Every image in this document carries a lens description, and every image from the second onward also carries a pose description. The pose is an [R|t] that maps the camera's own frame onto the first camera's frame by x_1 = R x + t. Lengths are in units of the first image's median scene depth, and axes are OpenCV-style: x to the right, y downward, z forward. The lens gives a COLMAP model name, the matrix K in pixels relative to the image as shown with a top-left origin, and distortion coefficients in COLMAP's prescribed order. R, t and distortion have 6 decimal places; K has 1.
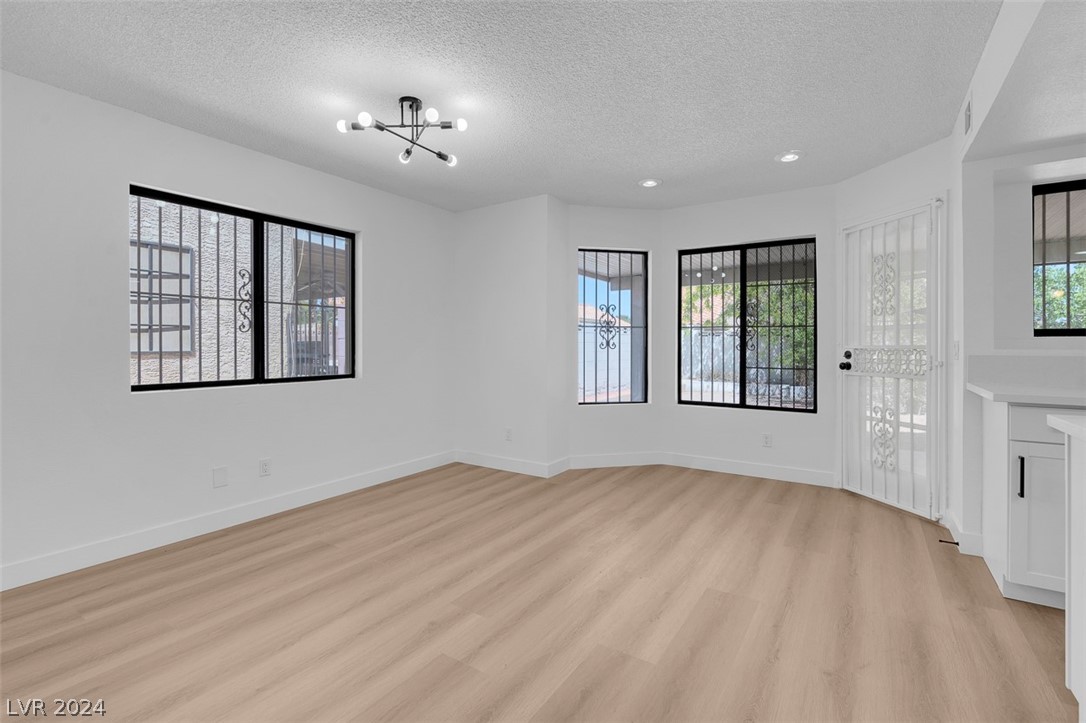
lens RADIAL K [[489.6, 0, 546.4], [0, 489.6, 352.1], [0, 0, 1]] dist [-0.000897, 0.000228]
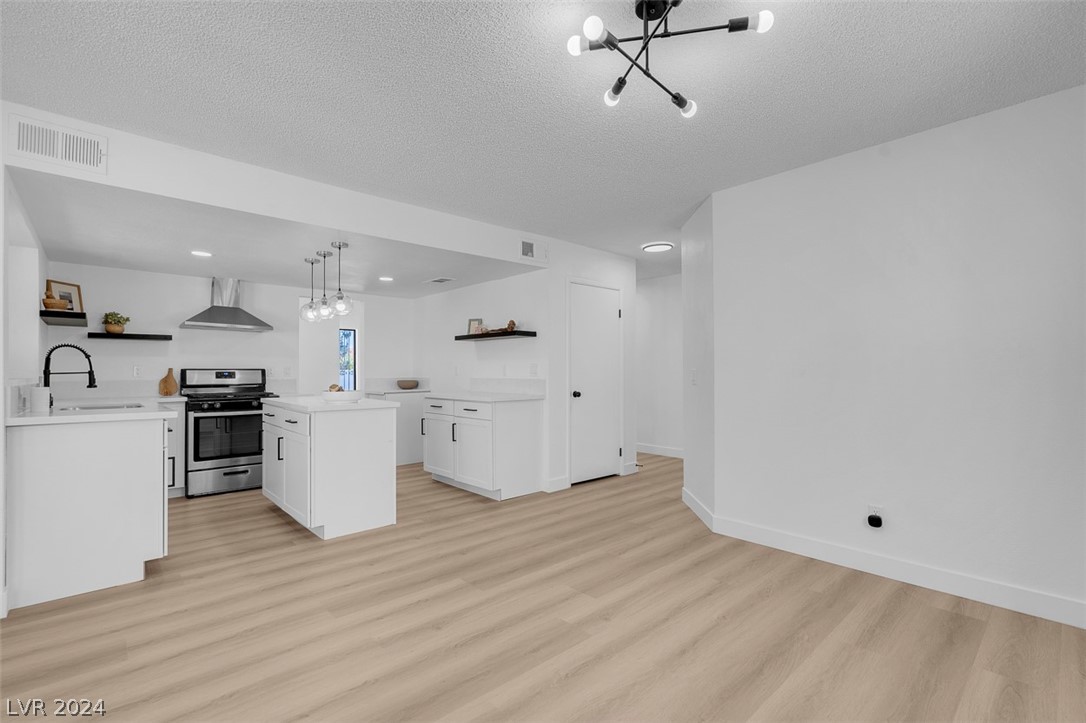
lens RADIAL K [[489.4, 0, 540.3], [0, 489.4, 371.6], [0, 0, 1]] dist [-0.000621, -0.000116]
pose [[-0.965510, 0.004158, 0.260333, -0.246956], [0.007384, 0.999908, 0.011416, -0.020311], [-0.260262, 0.012944, -0.965451, 1.374452]]
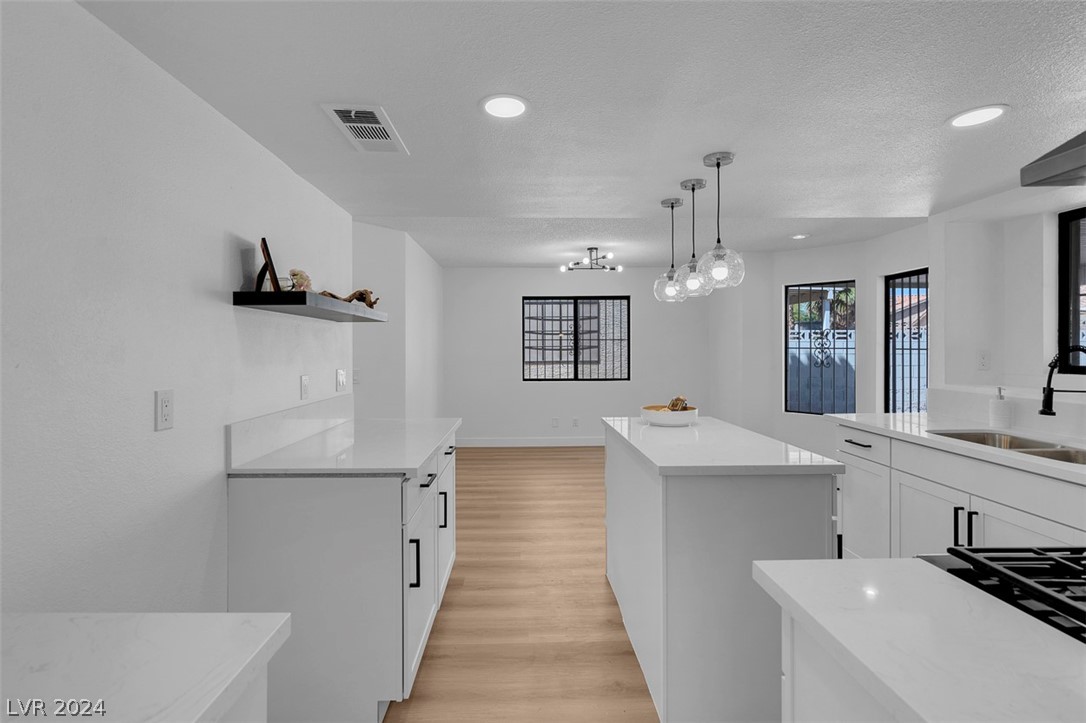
lens RADIAL K [[504.7, 0, 540.0], [0, 504.7, 354.4], [0, 0, 1]] dist [-0.000178, 0.000625]
pose [[0.564941, 0.008992, -0.825082, 1.118607], [-0.007811, 0.999954, 0.005550, -0.059297], [0.825094, 0.003309, 0.564986, -0.321939]]
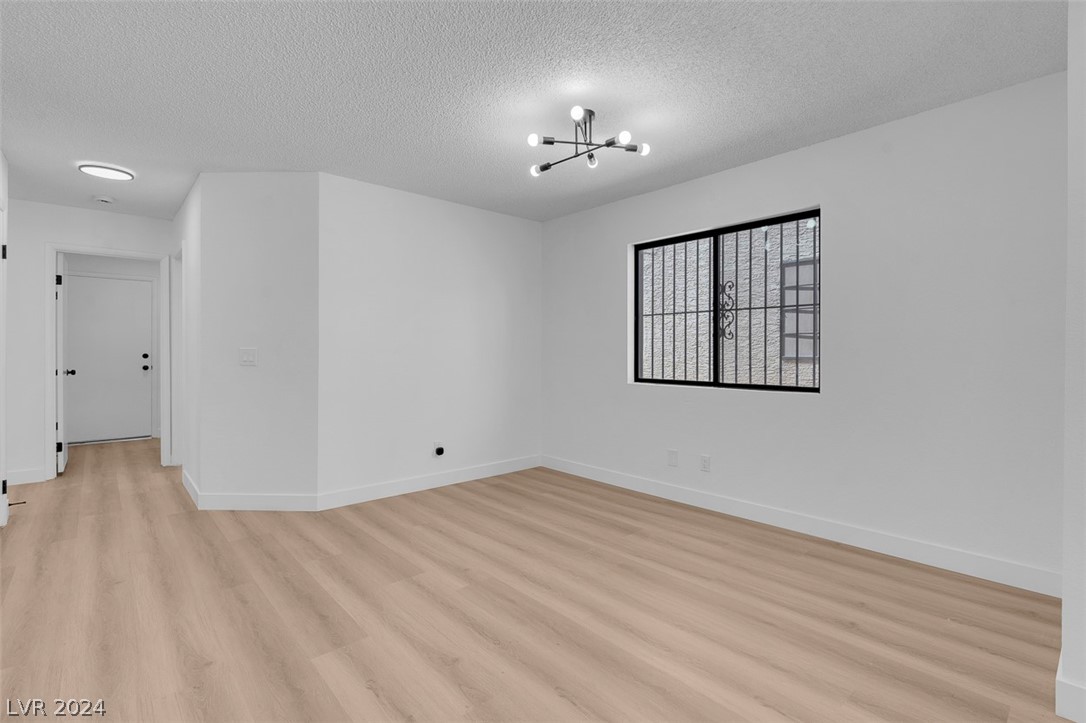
lens RADIAL K [[504.7, 0, 540.0], [0, 504.7, 354.4], [0, 0, 1]] dist [-0.000178, 0.000625]
pose [[-0.260089, 0.006209, -0.965565, 0.634723], [-0.014198, 0.999847, 0.010254, -0.013979], [0.965480, 0.016376, -0.259961, 0.980993]]
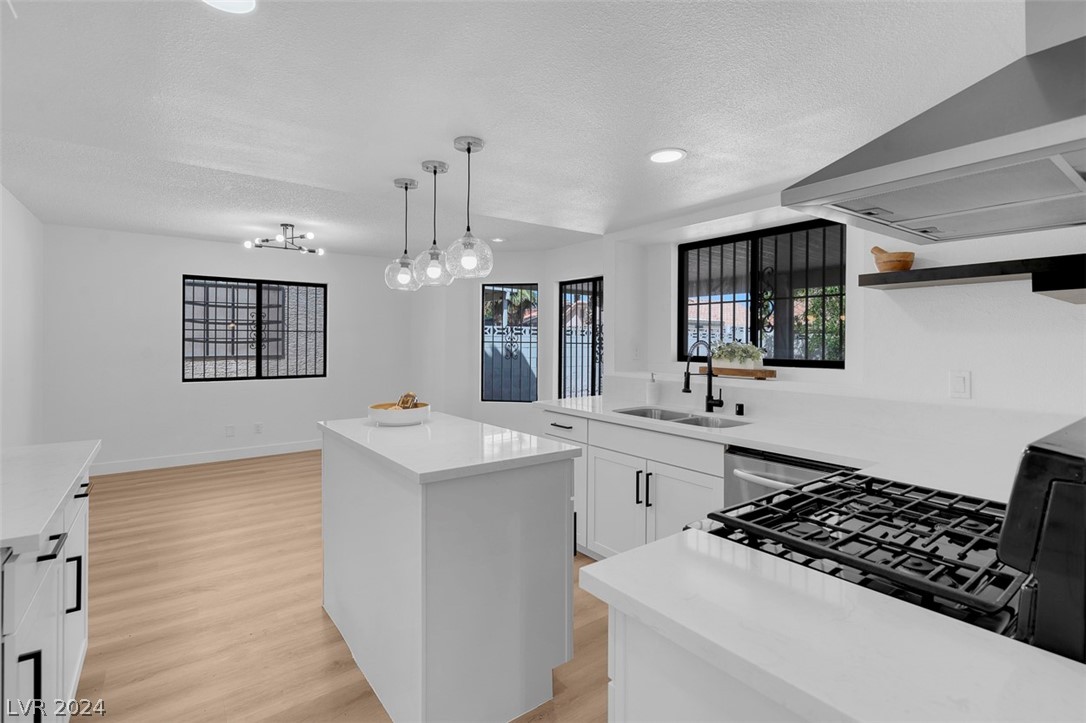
lens RADIAL K [[501.6, 0, 535.0], [0, 501.6, 343.1], [0, 0, 1]] dist [-0.000634, 0.000425]
pose [[0.933778, 0.004253, -0.357828, 1.004219], [-0.008379, 0.999915, -0.009981, -0.056682], [0.357755, 0.012318, 0.933734, -0.313985]]
